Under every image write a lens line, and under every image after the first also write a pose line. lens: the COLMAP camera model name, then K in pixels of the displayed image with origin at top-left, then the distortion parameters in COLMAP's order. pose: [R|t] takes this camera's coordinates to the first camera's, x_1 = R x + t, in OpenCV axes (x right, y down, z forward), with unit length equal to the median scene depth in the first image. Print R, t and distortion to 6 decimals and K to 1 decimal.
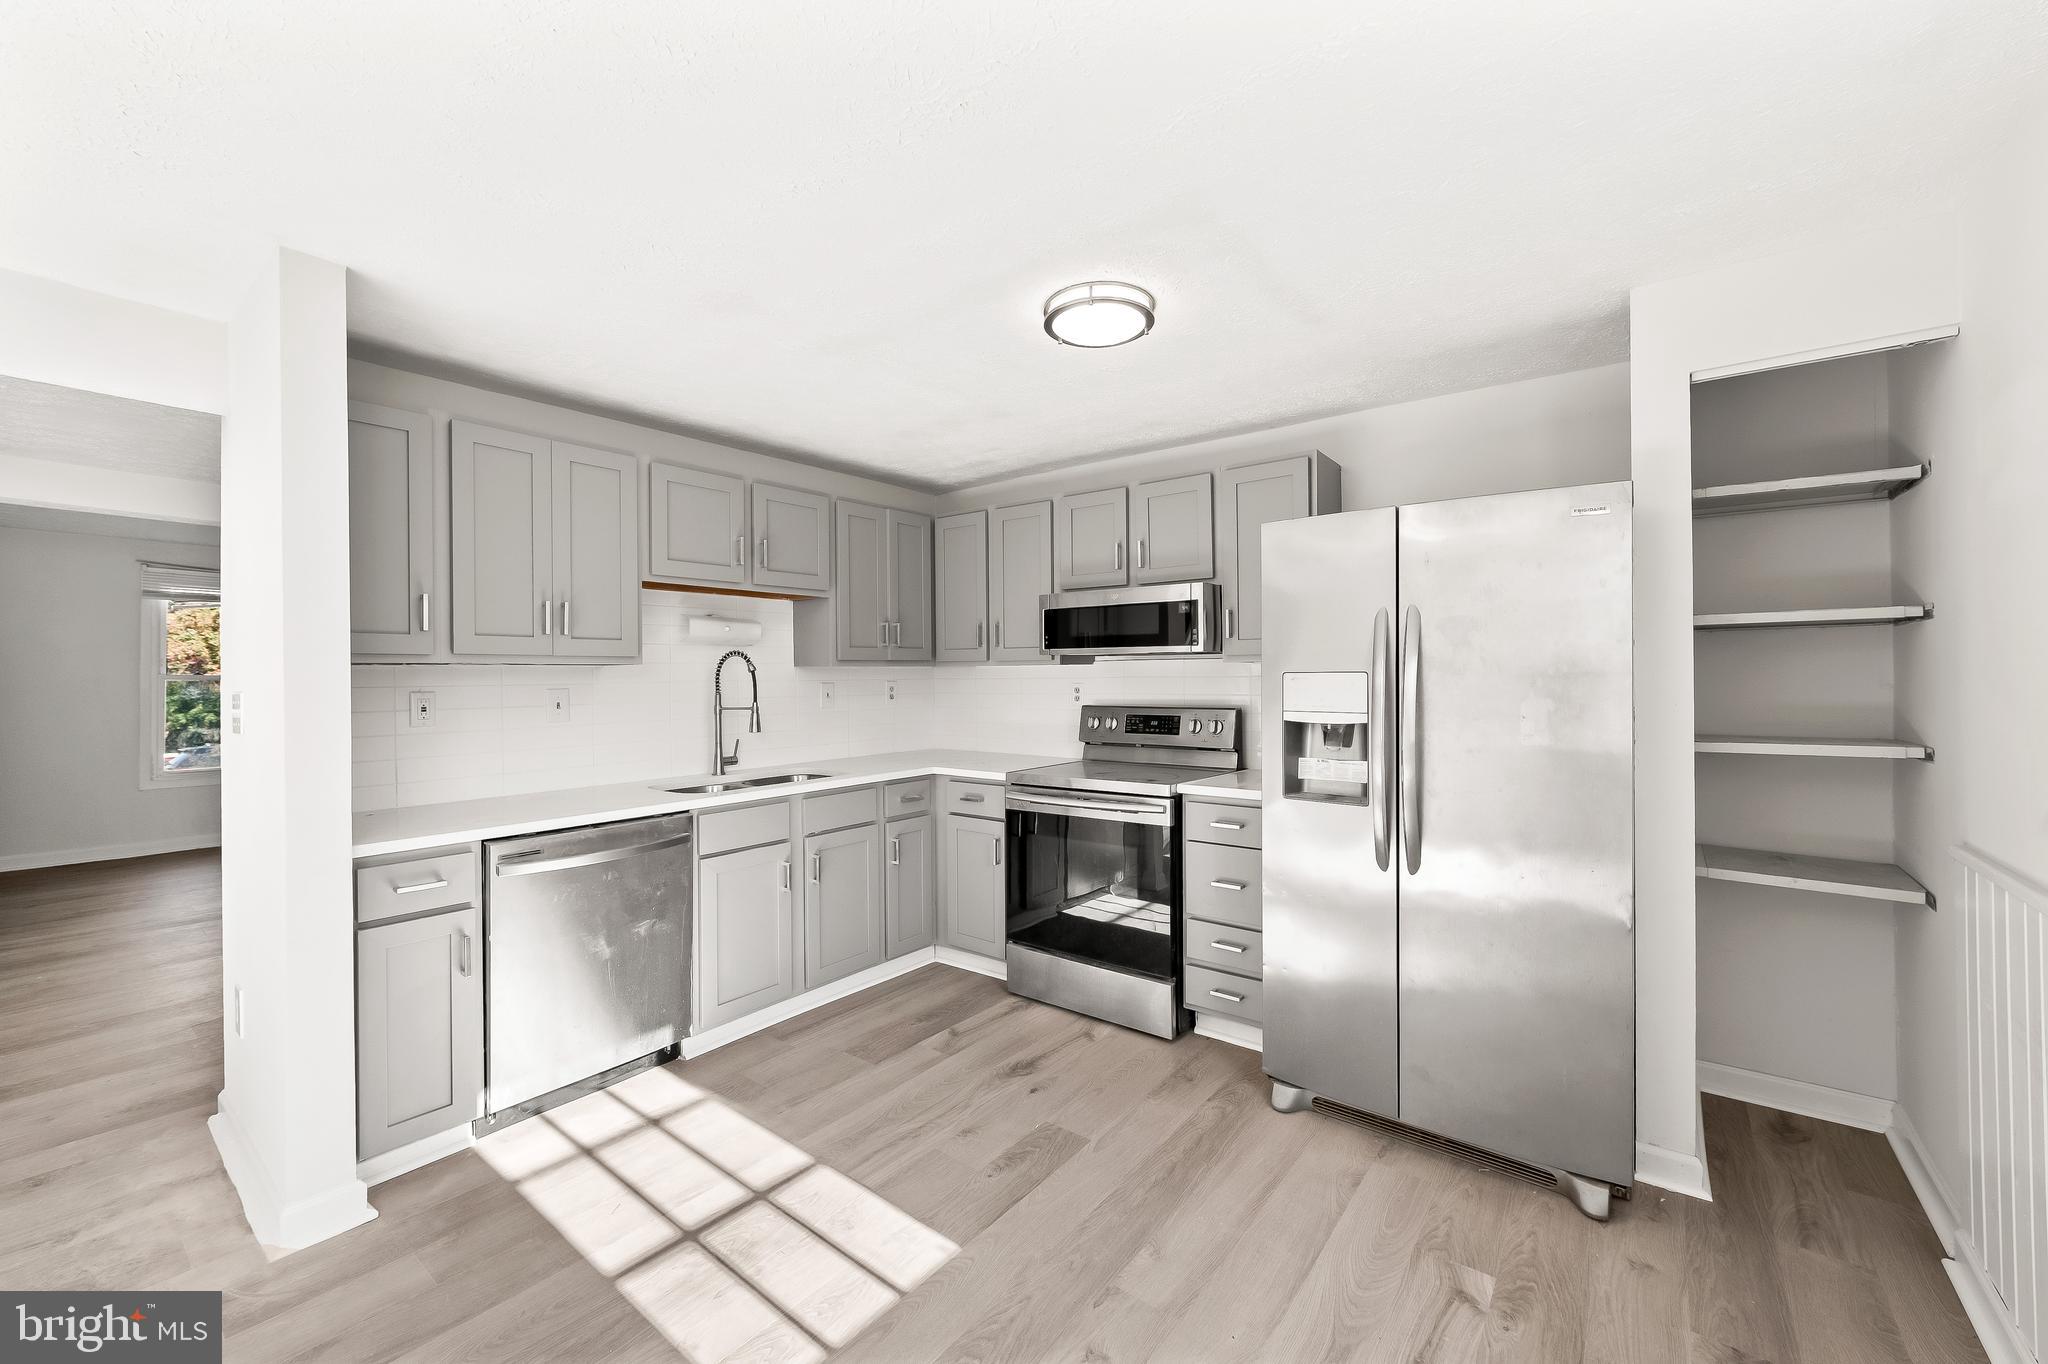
lens RADIAL K [[814.5, 0, 1025.3], [0, 814.5, 667.4], [0, 0, 1]] dist [0.002870, -0.001173]
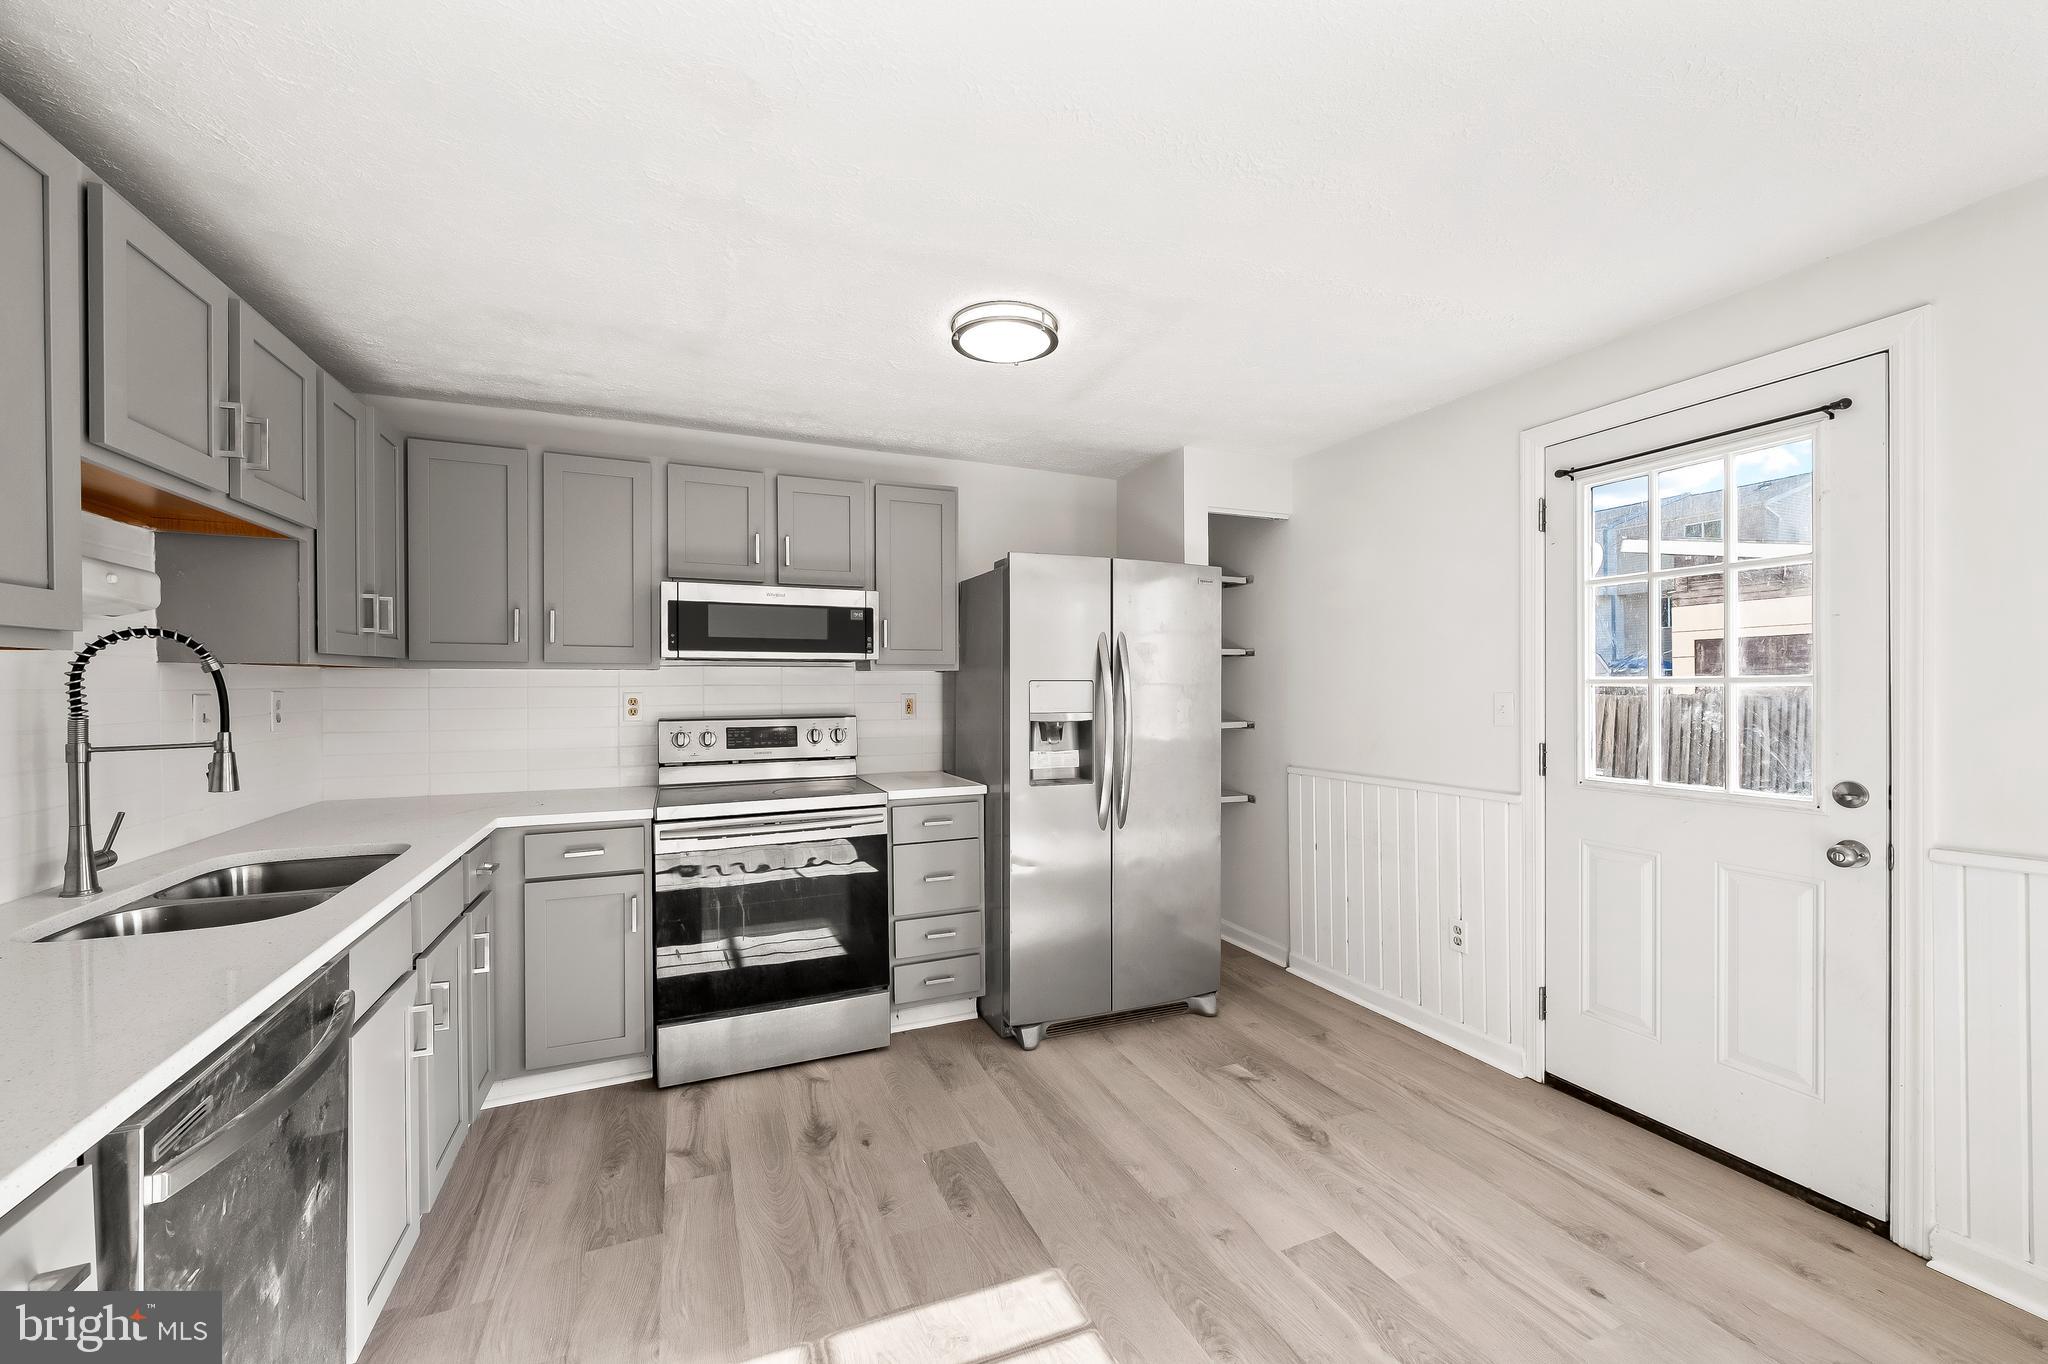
lens RADIAL K [[814.5, 0, 1026.5], [0, 814.5, 688.0], [0, 0, 1]] dist [0.002870, -0.001173]
pose [[0.483057, 0.001198, 0.875588, -0.655542], [-0.008822, 0.999955, 0.003498, 0.011495], [-0.875544, -0.009414, 0.483046, 0.392130]]
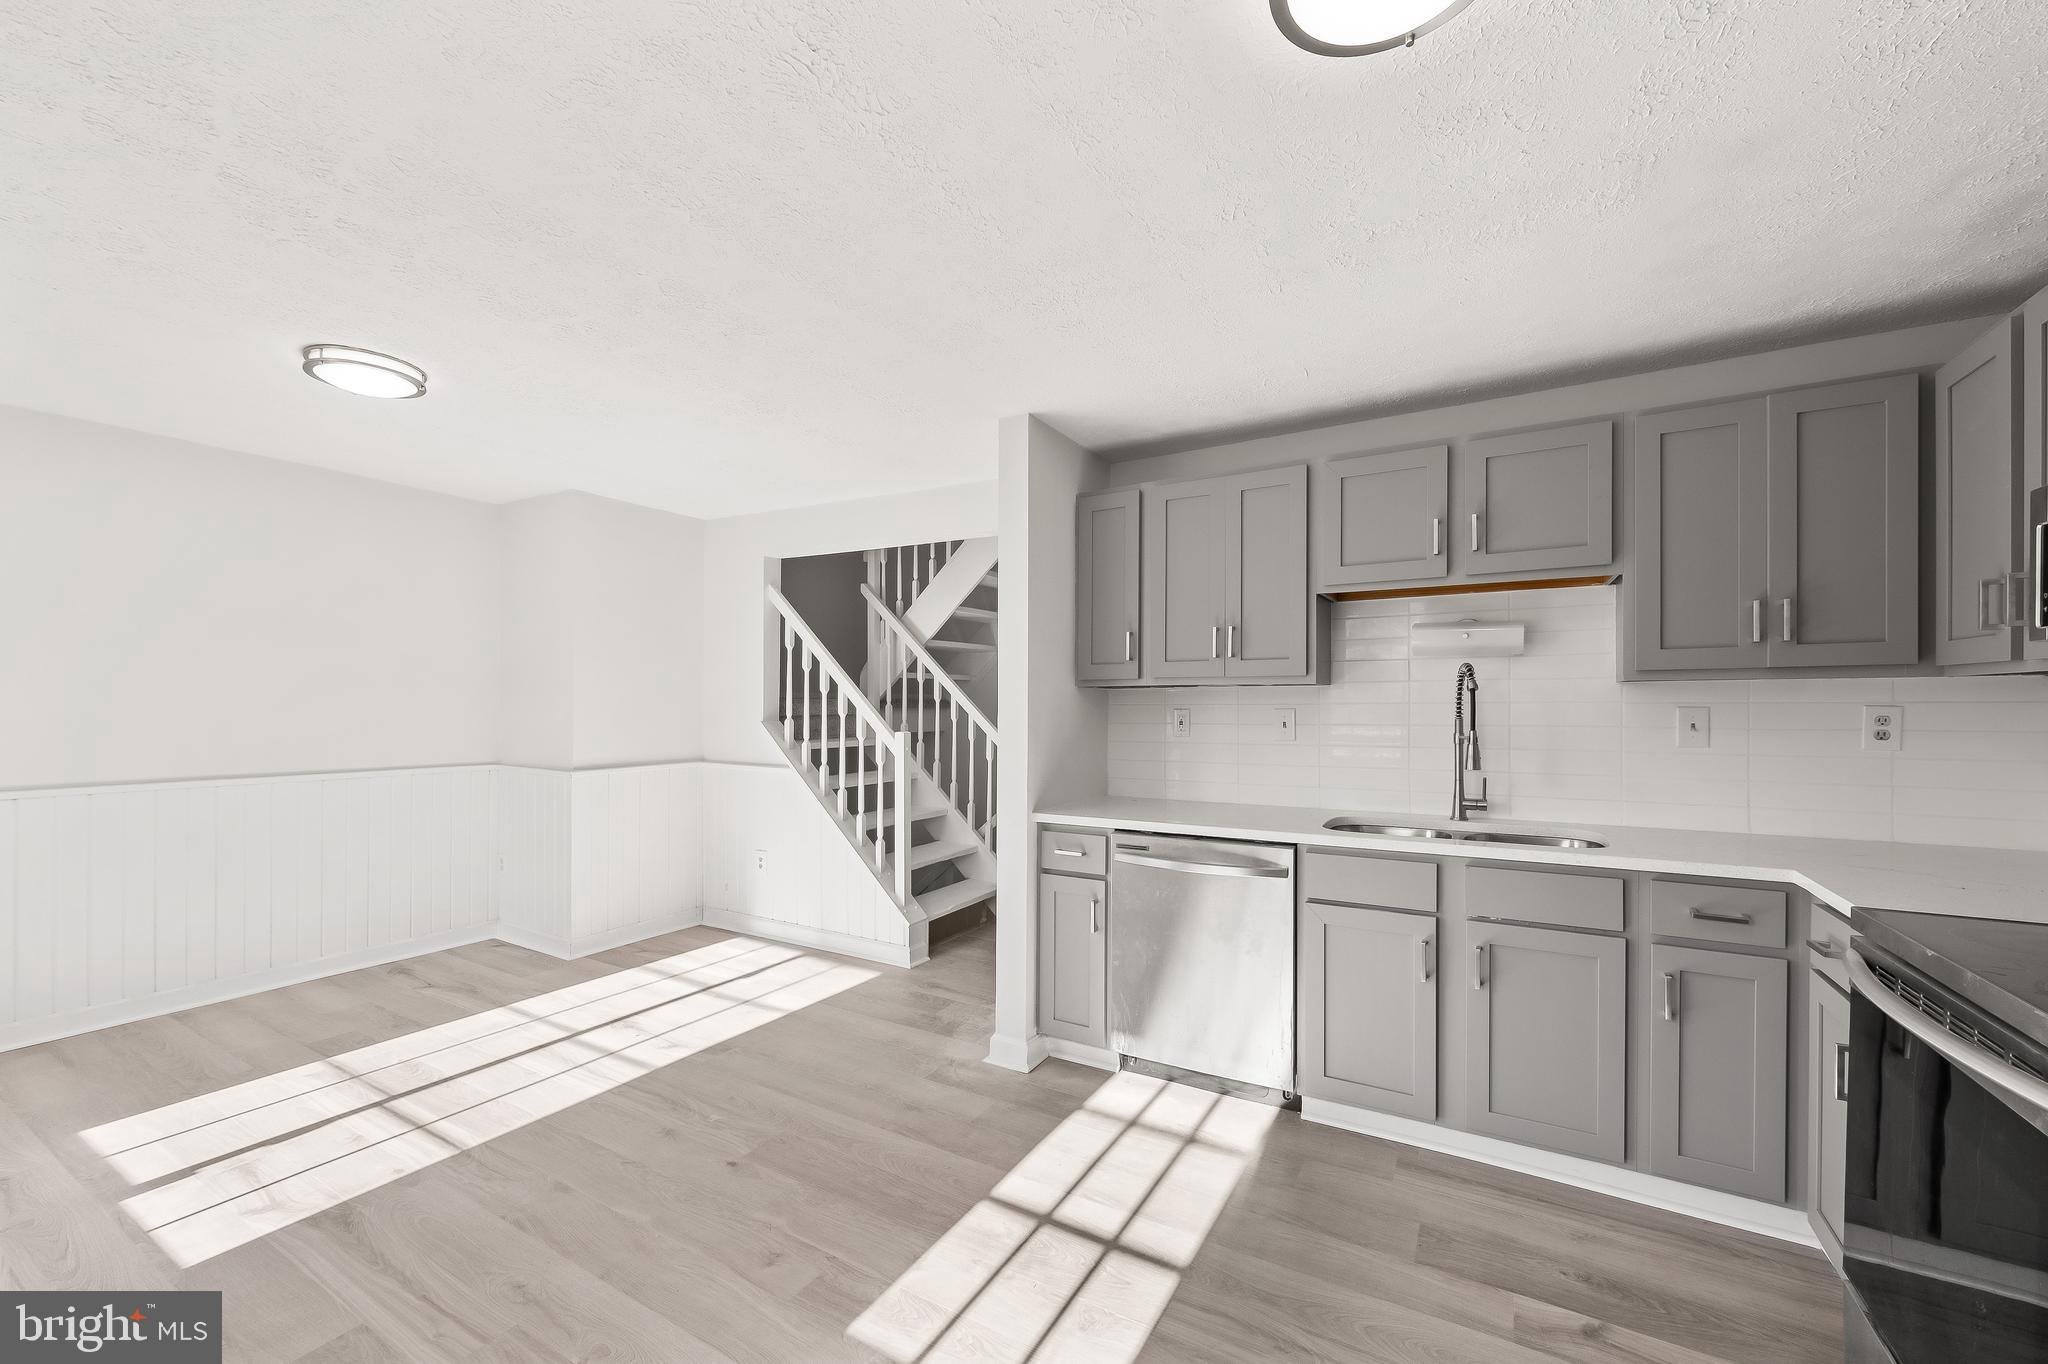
lens RADIAL K [[814.5, 0, 1019.9], [0, 814.5, 705.2], [0, 0, 1]] dist [0.002870, -0.001173]
pose [[0.130948, 0.008435, -0.991353, 0.453248], [0.009661, 0.999905, 0.009784, 0.008930], [0.991342, -0.010858, 0.130854, 0.591281]]
